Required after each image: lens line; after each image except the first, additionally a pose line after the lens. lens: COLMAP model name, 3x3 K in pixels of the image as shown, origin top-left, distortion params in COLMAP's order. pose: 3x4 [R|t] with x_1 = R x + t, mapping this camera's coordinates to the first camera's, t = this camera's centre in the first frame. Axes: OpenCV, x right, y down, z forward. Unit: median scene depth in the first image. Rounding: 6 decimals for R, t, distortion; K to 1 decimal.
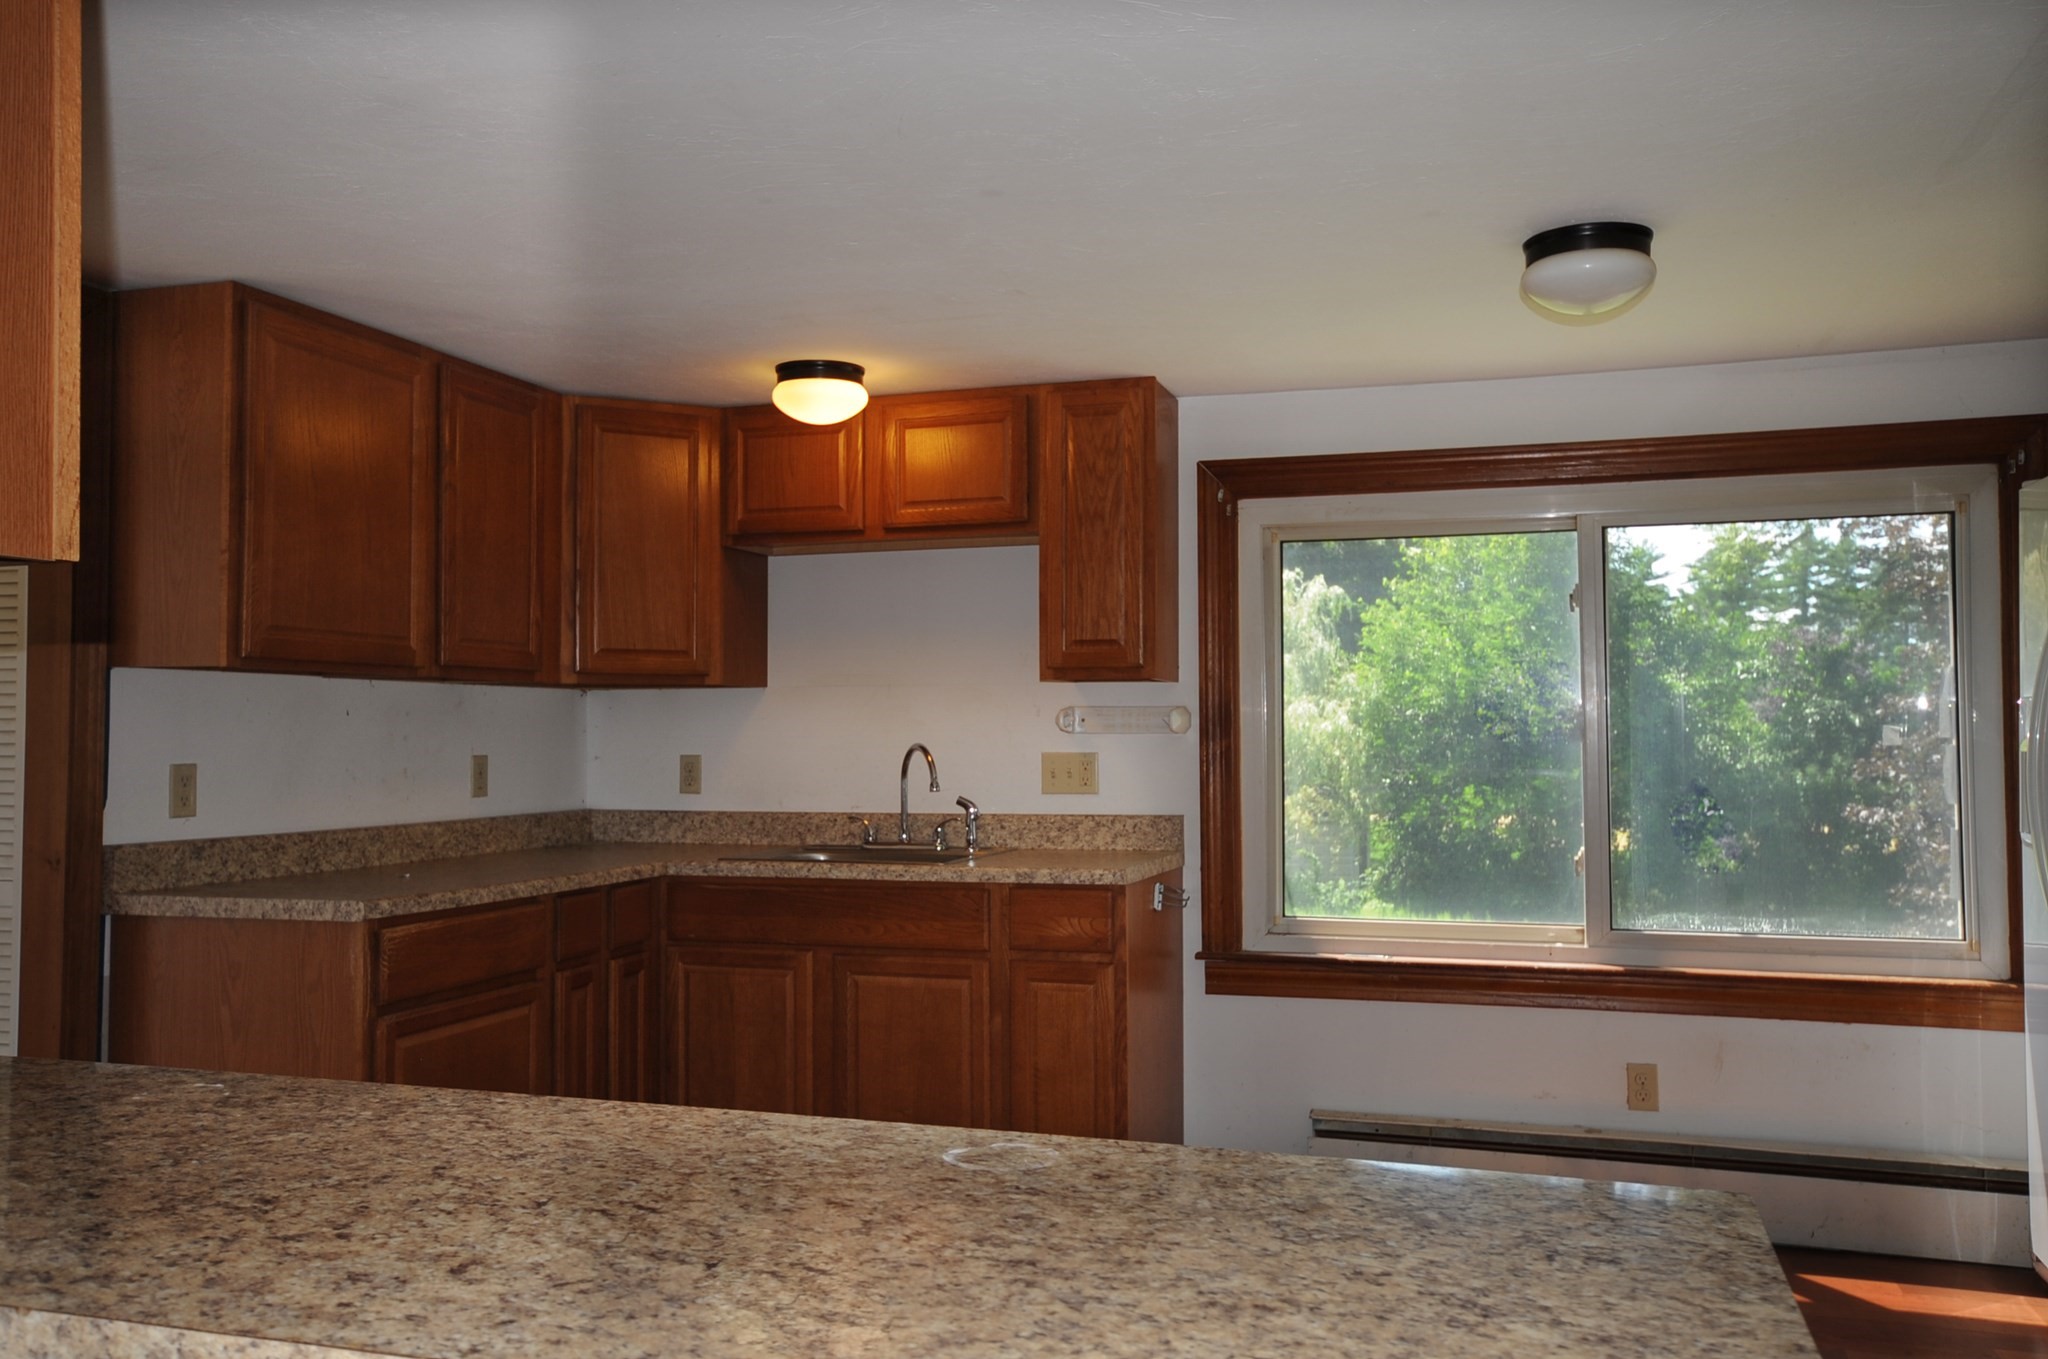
lens RADIAL K [[1737.8, 0, 1018.9], [0, 1737.8, 683.3], [0, 0, 1]] dist [0.038445, 0.009164]
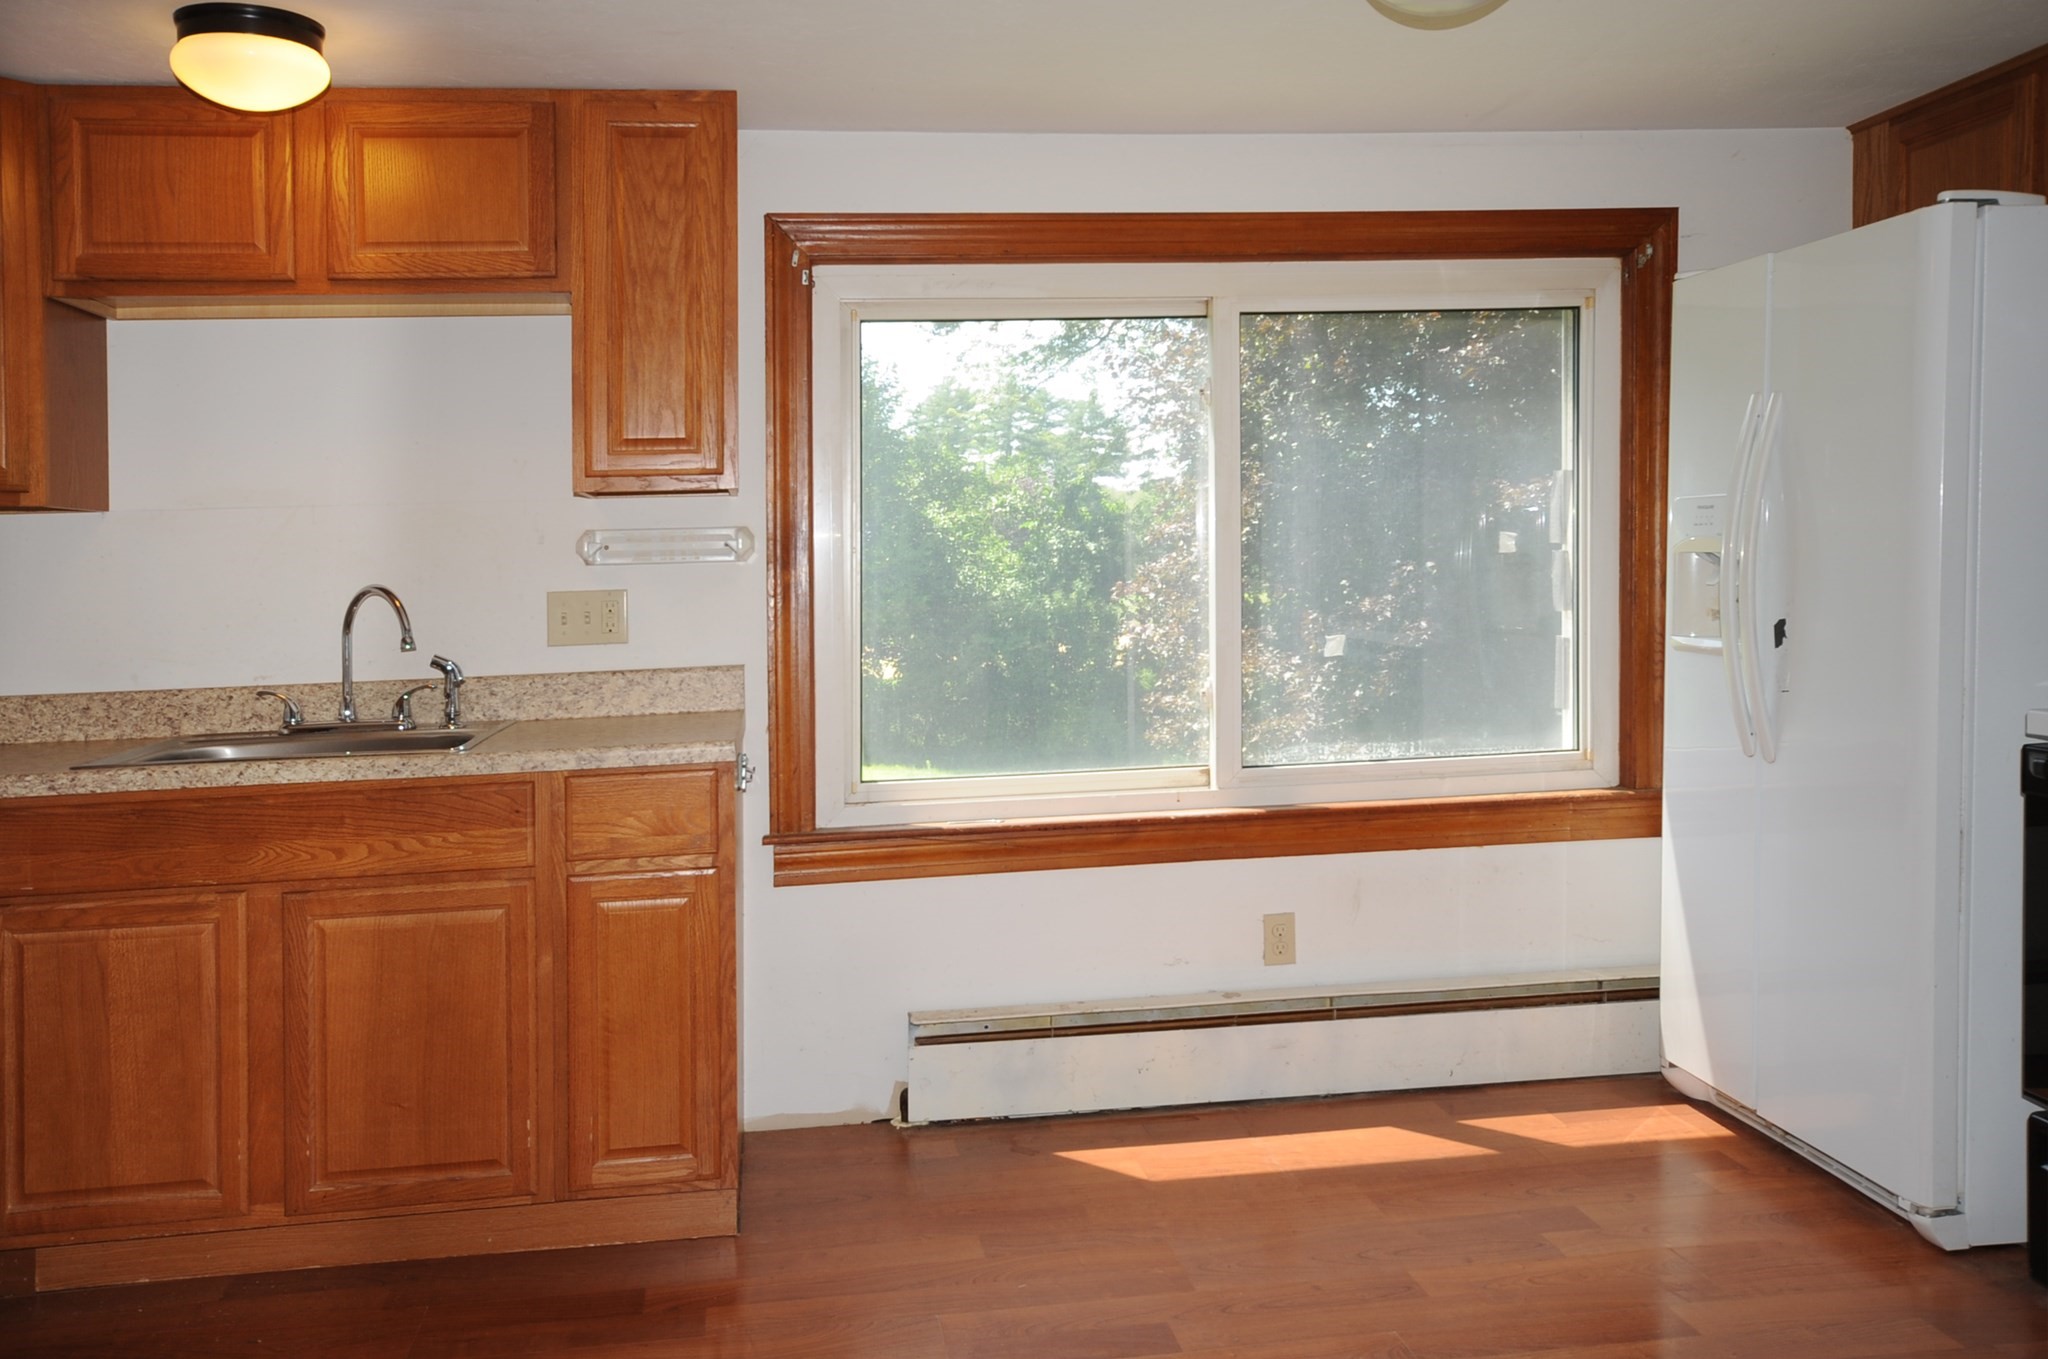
lens RADIAL K [[1697.7, 0, 1034.3], [0, 1697.7, 561.1], [0, 0, 1]] dist [0.007689, 0.051651]
pose [[0.896082, -0.024222, 0.443226, -0.130389], [0.015115, 0.999596, 0.024069, 0.012539], [-0.443630, -0.014869, 0.896087, 0.256716]]
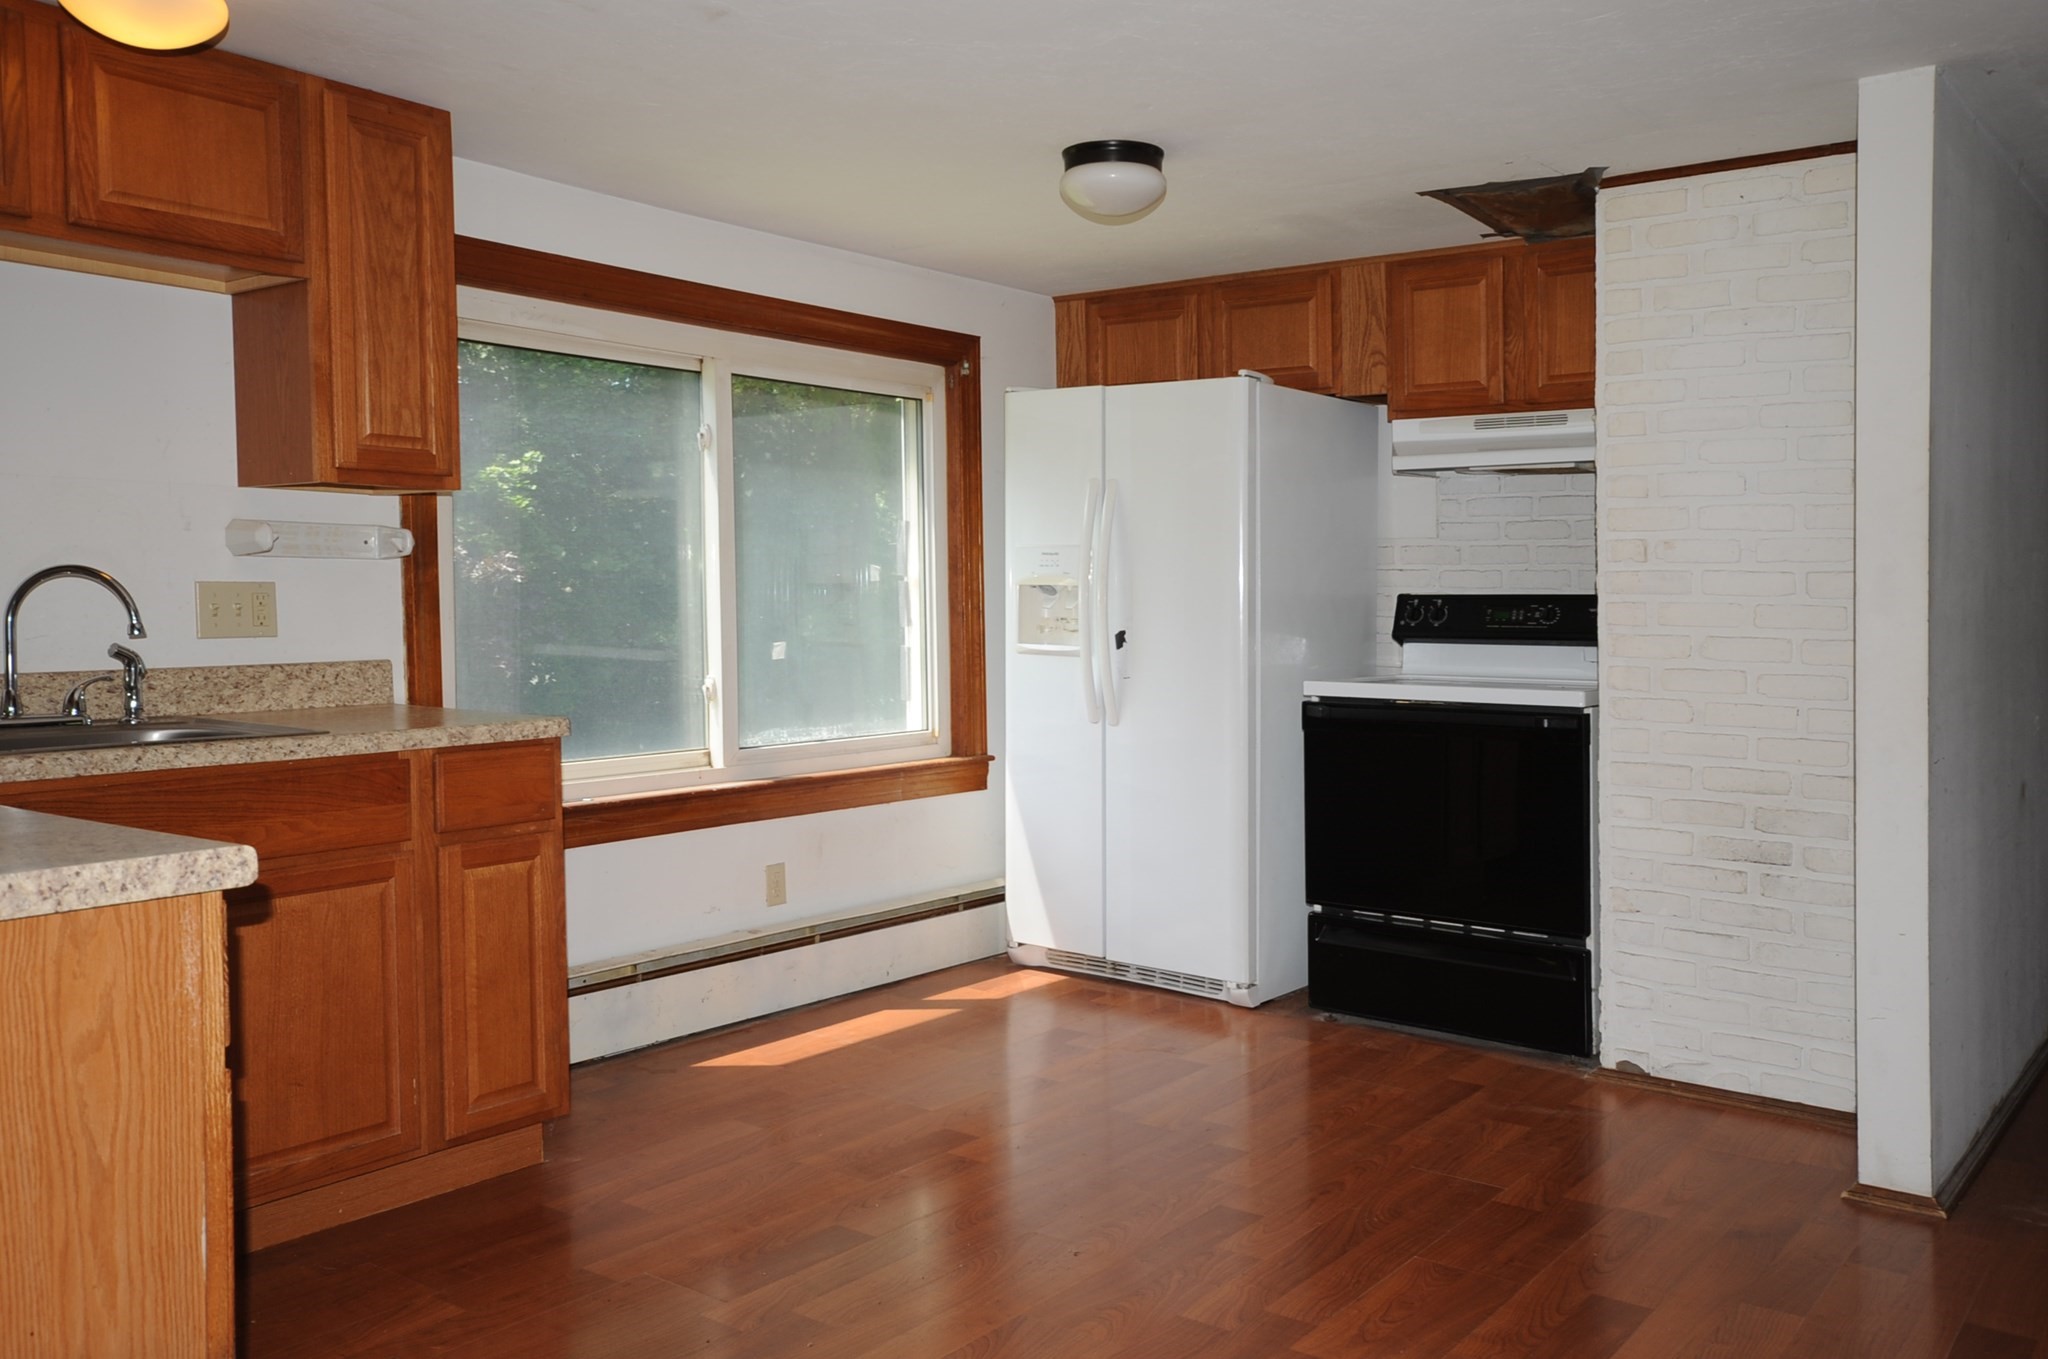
lens RADIAL K [[1694.0, 0, 1020.5], [0, 1694.0, 633.5], [0, 0, 1]] dist [0.008184, 0.007805]
pose [[0.320683, -0.016966, 0.947035, -0.574967], [-0.031936, 0.999077, 0.028712, 0.032106], [-0.946648, -0.039452, 0.319845, 0.477111]]
